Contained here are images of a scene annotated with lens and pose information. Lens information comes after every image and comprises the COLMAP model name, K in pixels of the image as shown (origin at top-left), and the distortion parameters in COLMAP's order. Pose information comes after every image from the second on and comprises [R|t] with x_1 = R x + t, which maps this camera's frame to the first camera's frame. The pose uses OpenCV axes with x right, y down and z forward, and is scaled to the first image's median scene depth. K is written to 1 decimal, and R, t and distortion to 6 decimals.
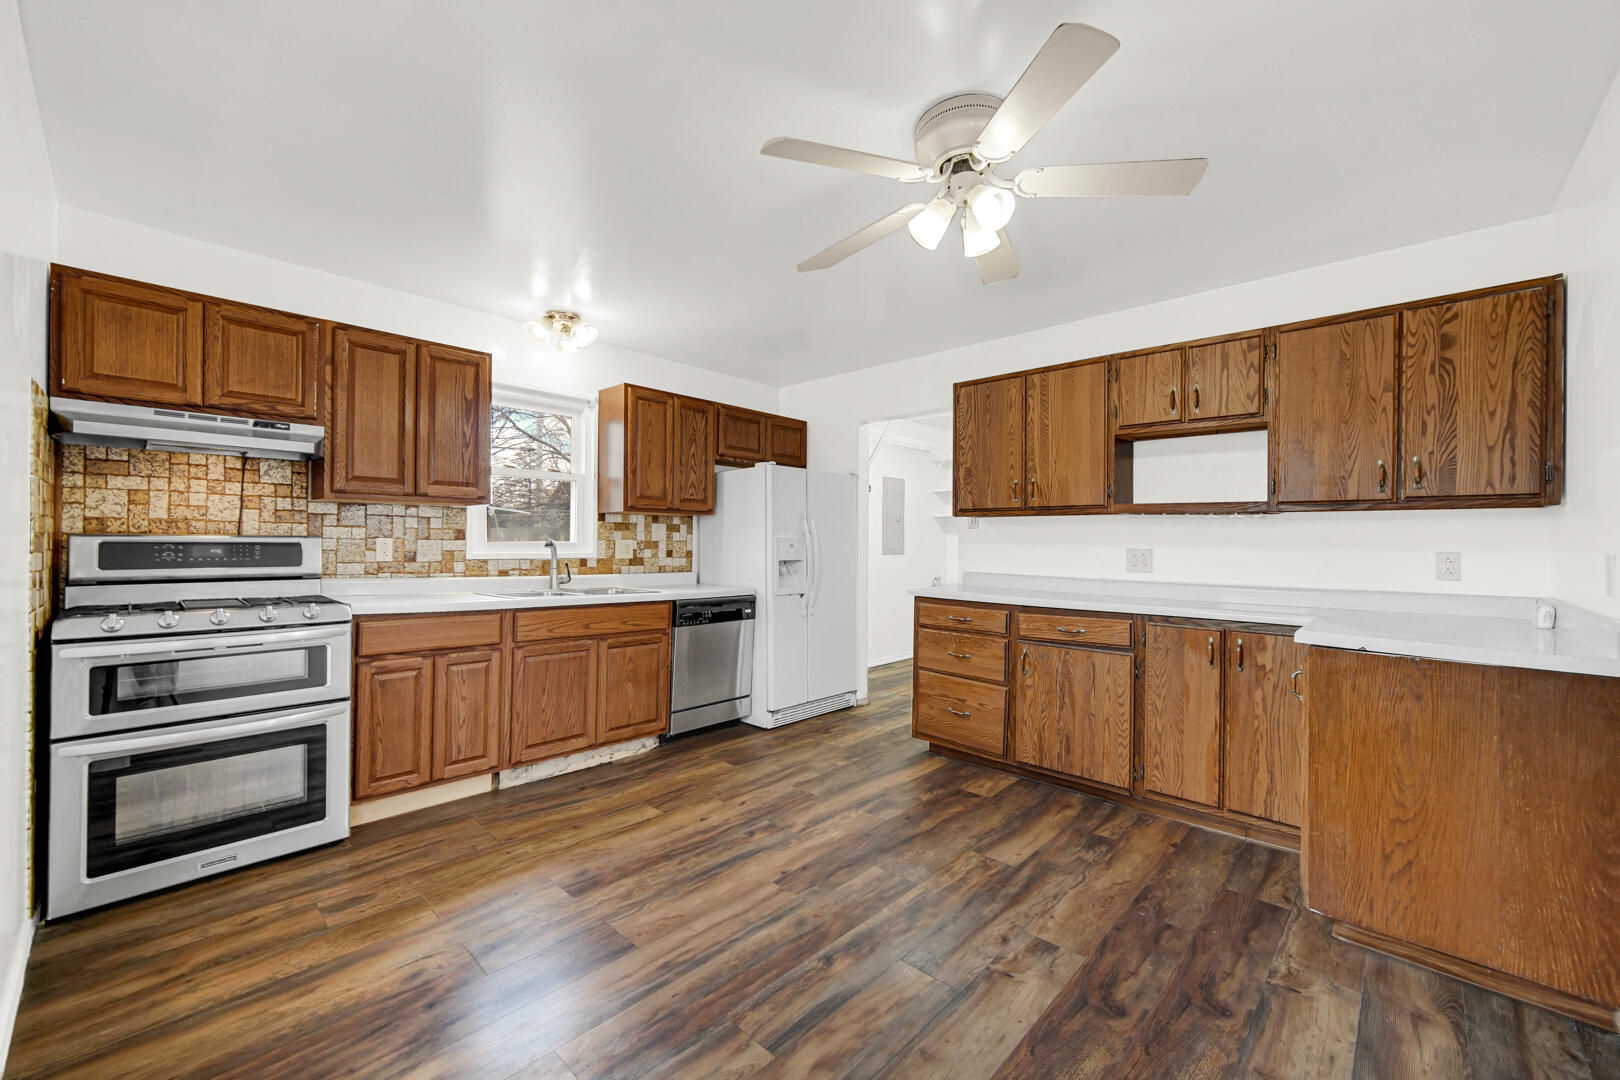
lens RADIAL K [[637.8, 0, 805.2], [0, 637.8, 538.3], [0, 0, 1]] dist [-0.002704, 0.000239]
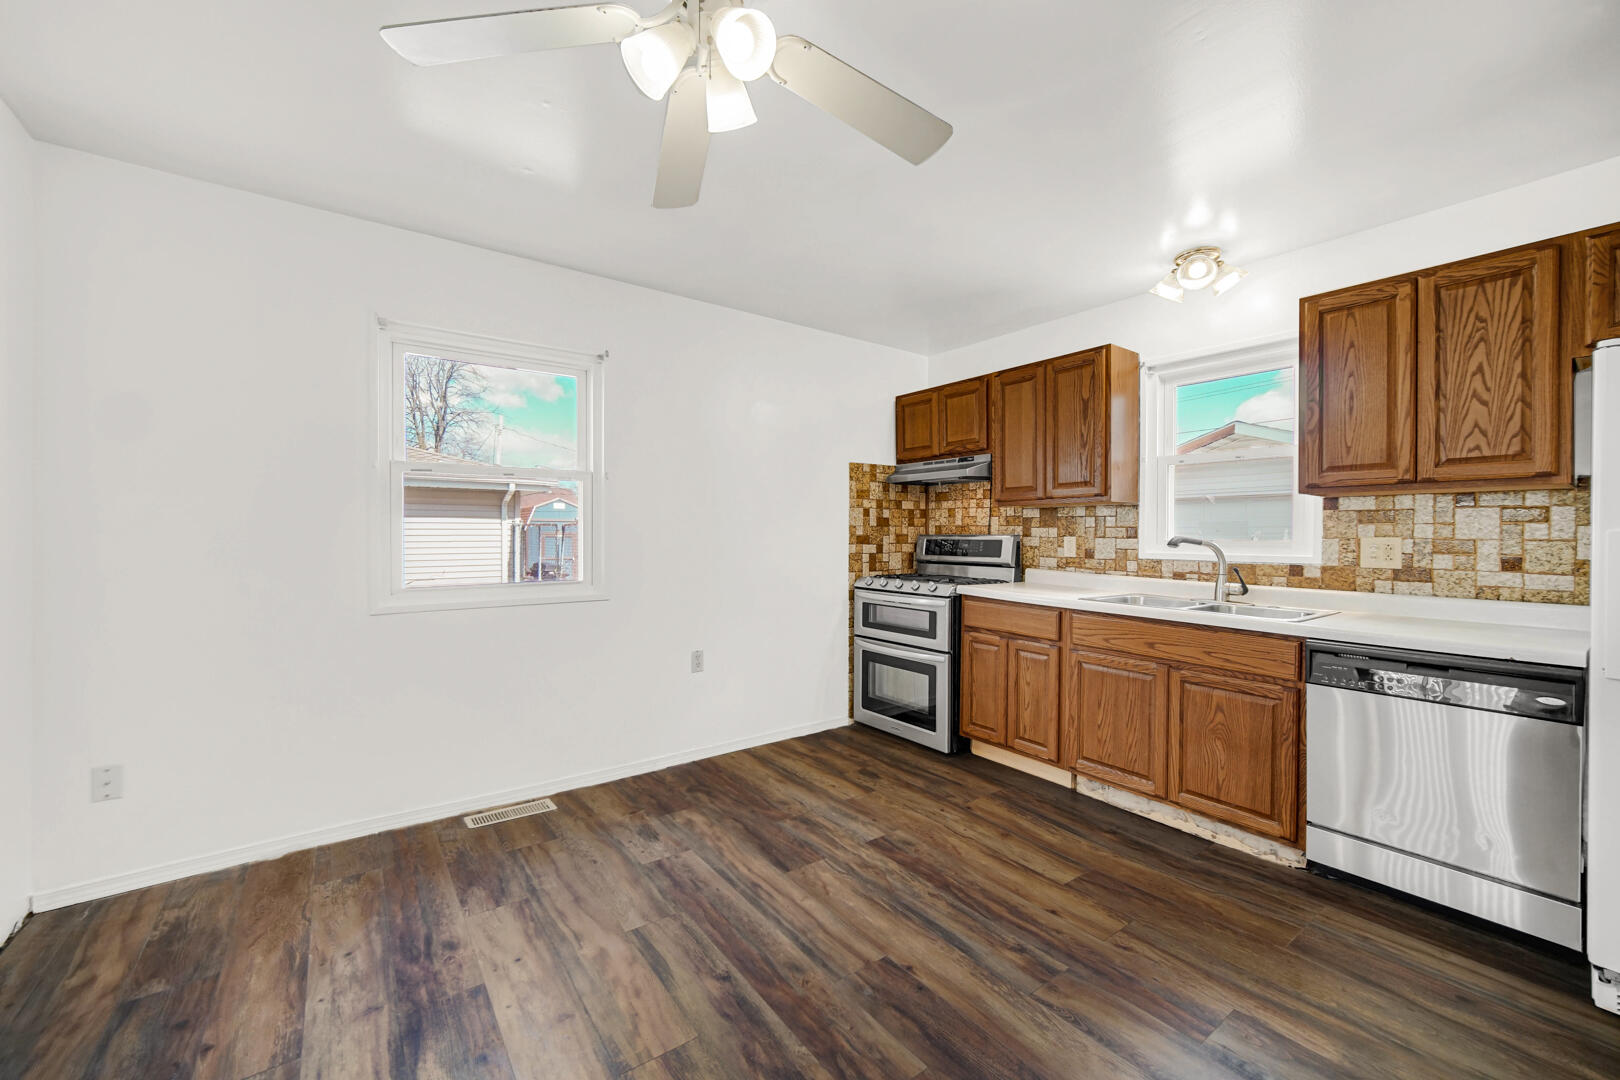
lens RADIAL K [[637.8, 0, 805.6], [0, 637.8, 540.0], [0, 0, 1]] dist [-0.002704, 0.000239]
pose [[-0.178984, 0.001115, -0.983851, 0.607049], [0.001757, 0.999998, 0.000814, 0.004537], [0.983850, -0.001583, -0.178986, 0.825349]]
